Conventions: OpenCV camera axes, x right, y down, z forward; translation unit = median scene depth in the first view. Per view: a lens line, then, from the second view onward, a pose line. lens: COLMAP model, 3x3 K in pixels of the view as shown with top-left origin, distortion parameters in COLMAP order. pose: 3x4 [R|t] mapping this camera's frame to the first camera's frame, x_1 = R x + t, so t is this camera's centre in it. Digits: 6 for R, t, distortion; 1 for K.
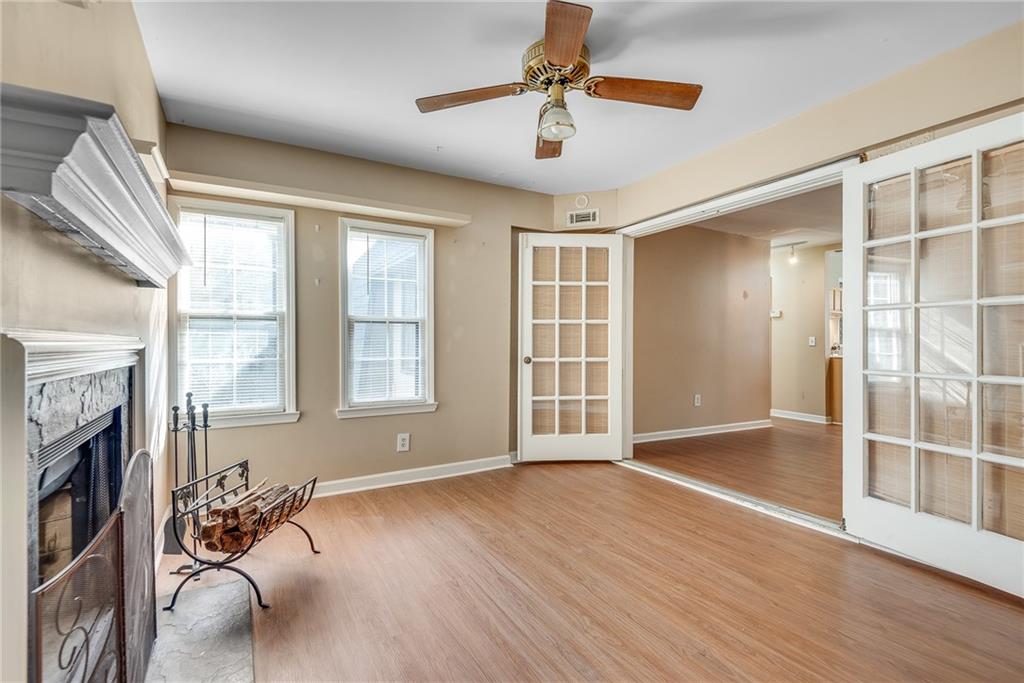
lens RADIAL K [[474.6, 0, 508.0], [0, 474.6, 345.6], [0, 0, 1]] dist [0.030273, -0.015460]
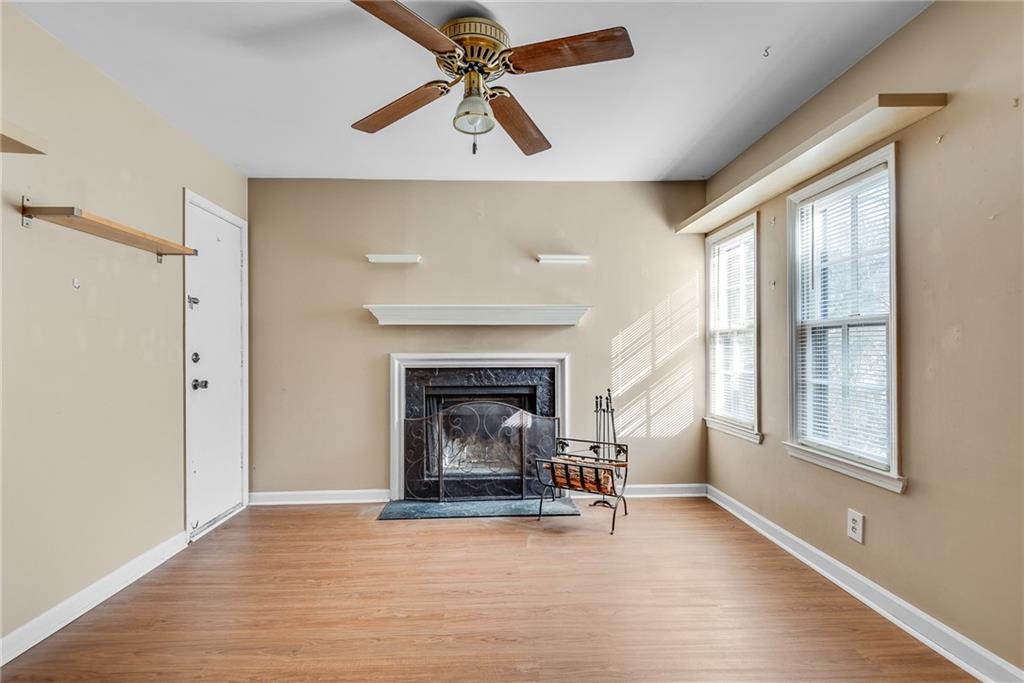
lens RADIAL K [[474.6, 0, 508.0], [0, 474.6, 345.6], [0, 0, 1]] dist [0.030273, -0.015460]
pose [[-0.460902, -0.002871, -0.887446, 0.525252], [-0.002501, 0.999995, -0.001936, -0.022424], [0.887447, 0.001328, -0.460907, 0.880813]]
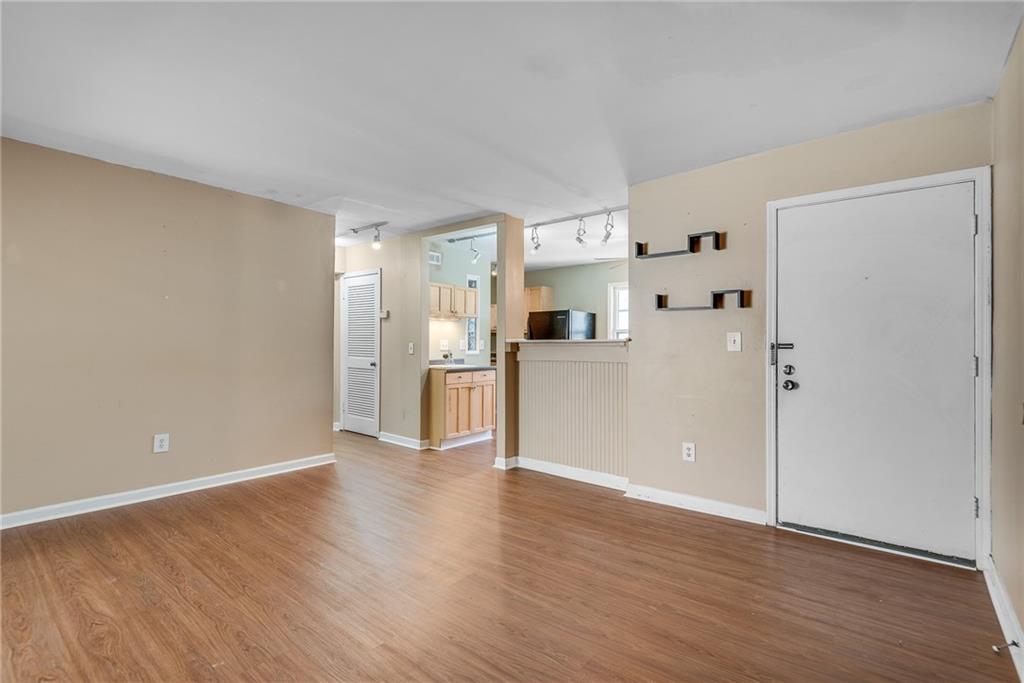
lens RADIAL K [[474.6, 0, 508.0], [0, 474.6, 345.6], [0, 0, 1]] dist [0.030273, -0.015460]
pose [[0.934558, -0.003627, 0.355792, 0.949792], [0.003291, 0.999993, 0.001550, -0.026163], [-0.355795, -0.000277, 0.934564, 0.354988]]
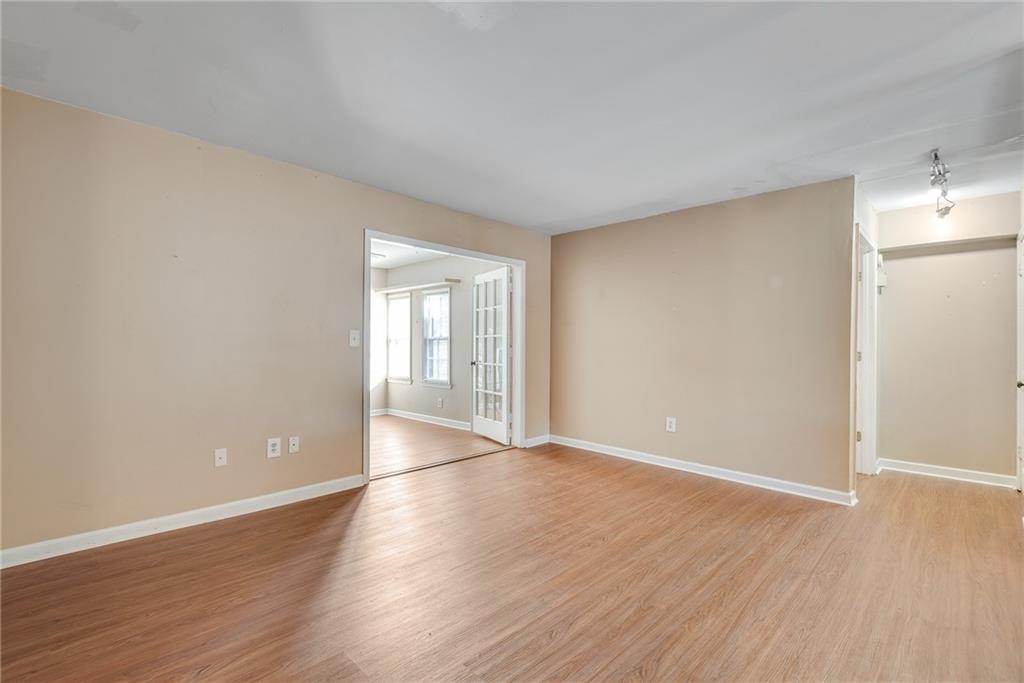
lens RADIAL K [[474.6, 0, 508.0], [0, 474.6, 345.6], [0, 0, 1]] dist [0.030273, -0.015460]
pose [[0.258262, 0.002997, -0.966070, 1.659306], [-0.009529, 0.999954, 0.000555, -0.029000], [0.966028, 0.009062, 0.258279, 0.763426]]
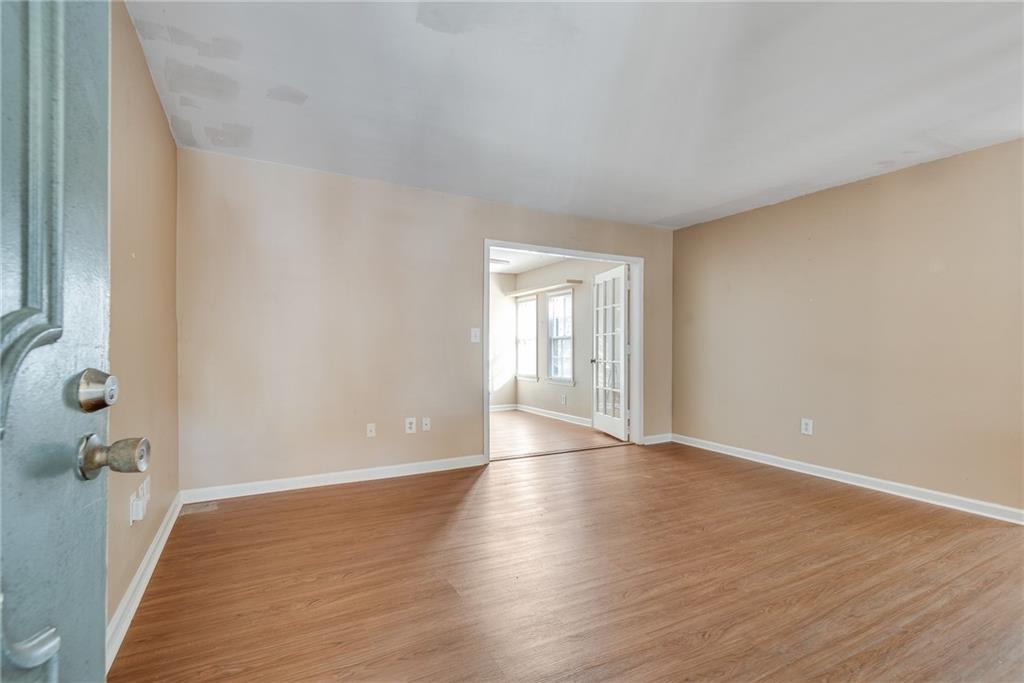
lens RADIAL K [[474.6, 0, 508.0], [0, 474.6, 345.6], [0, 0, 1]] dist [0.030273, -0.015460]
pose [[-0.027896, -0.004608, -0.999600, 1.735412], [-0.003926, 0.999982, -0.004500, -0.012143], [0.999603, 0.003799, -0.027913, 0.813692]]
